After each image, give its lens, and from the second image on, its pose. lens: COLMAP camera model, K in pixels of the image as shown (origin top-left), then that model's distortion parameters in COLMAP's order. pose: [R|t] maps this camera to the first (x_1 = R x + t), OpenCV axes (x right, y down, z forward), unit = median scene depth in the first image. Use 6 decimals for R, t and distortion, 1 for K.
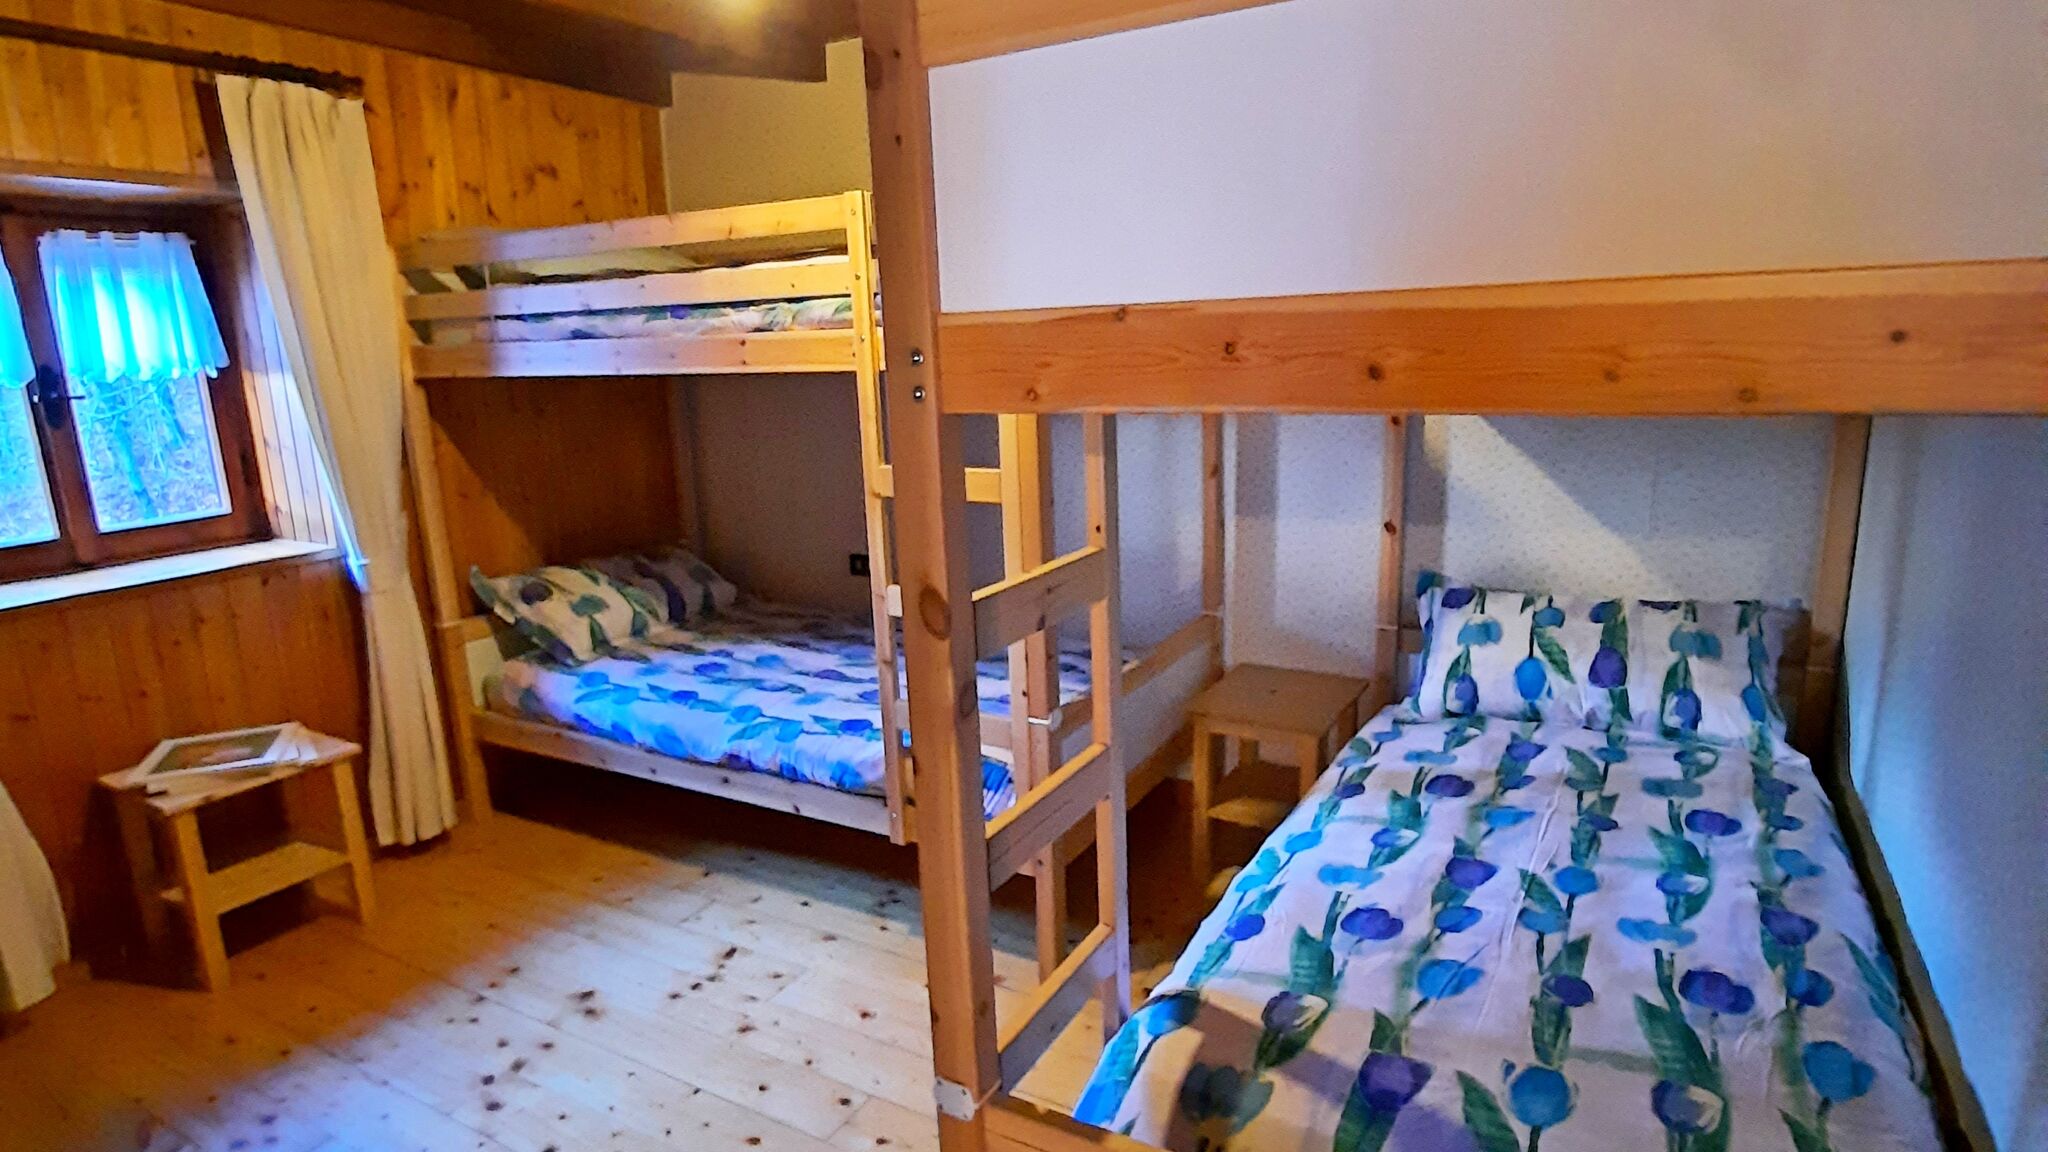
lens RADIAL K [[1084.4, 0, 1057.2], [0, 1084.4, 580.1], [0, 0, 1]] dist [-0.021038, -0.000376]
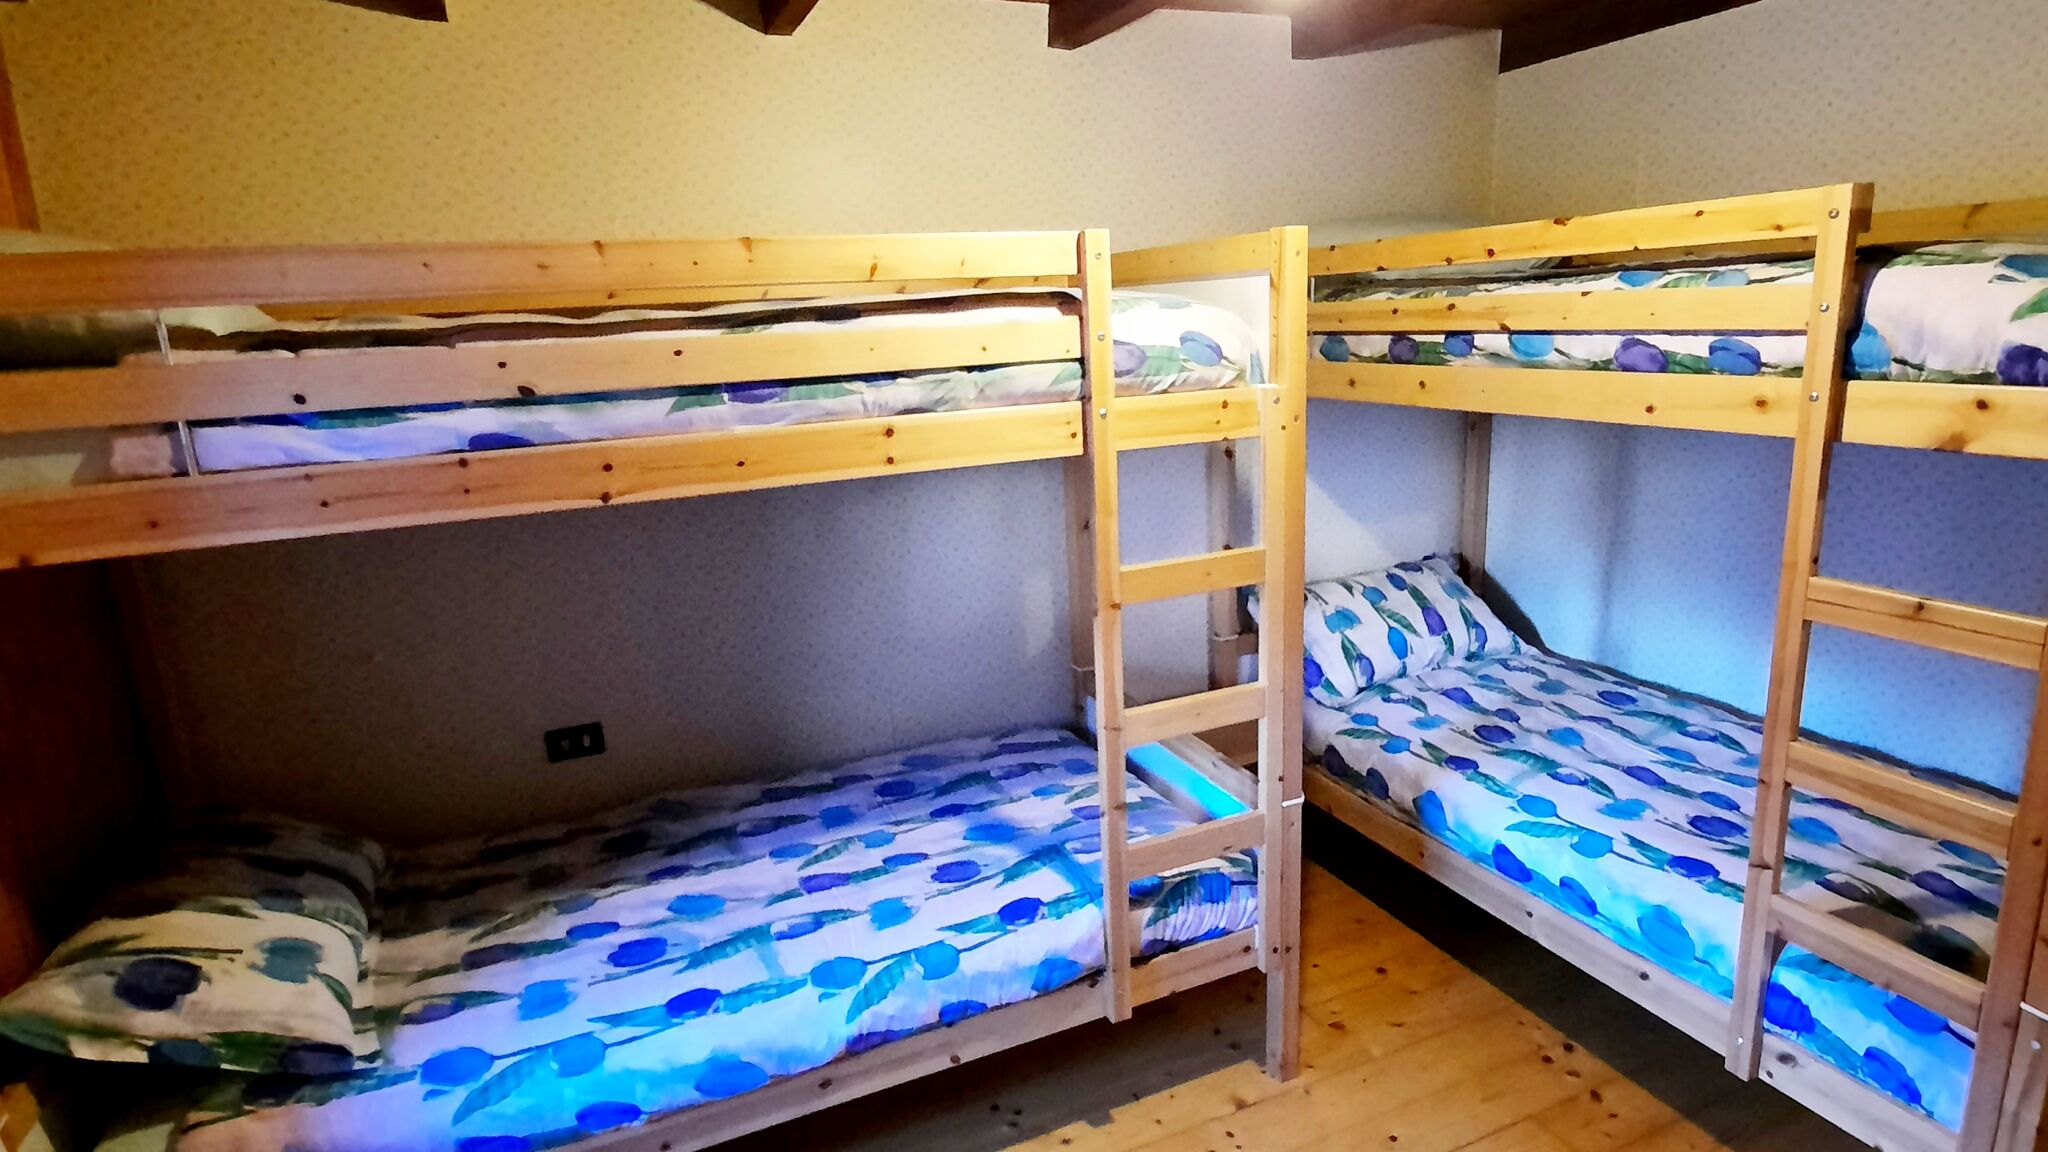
lens RADIAL K [[1084.4, 0, 1057.2], [0, 1084.4, 580.1], [0, 0, 1]] dist [-0.021038, -0.000376]
pose [[0.610886, -0.186971, 0.769324, -0.741302], [0.203441, 0.976157, 0.075694, -0.153054], [-0.765134, 0.110272, 0.634359, 0.479974]]
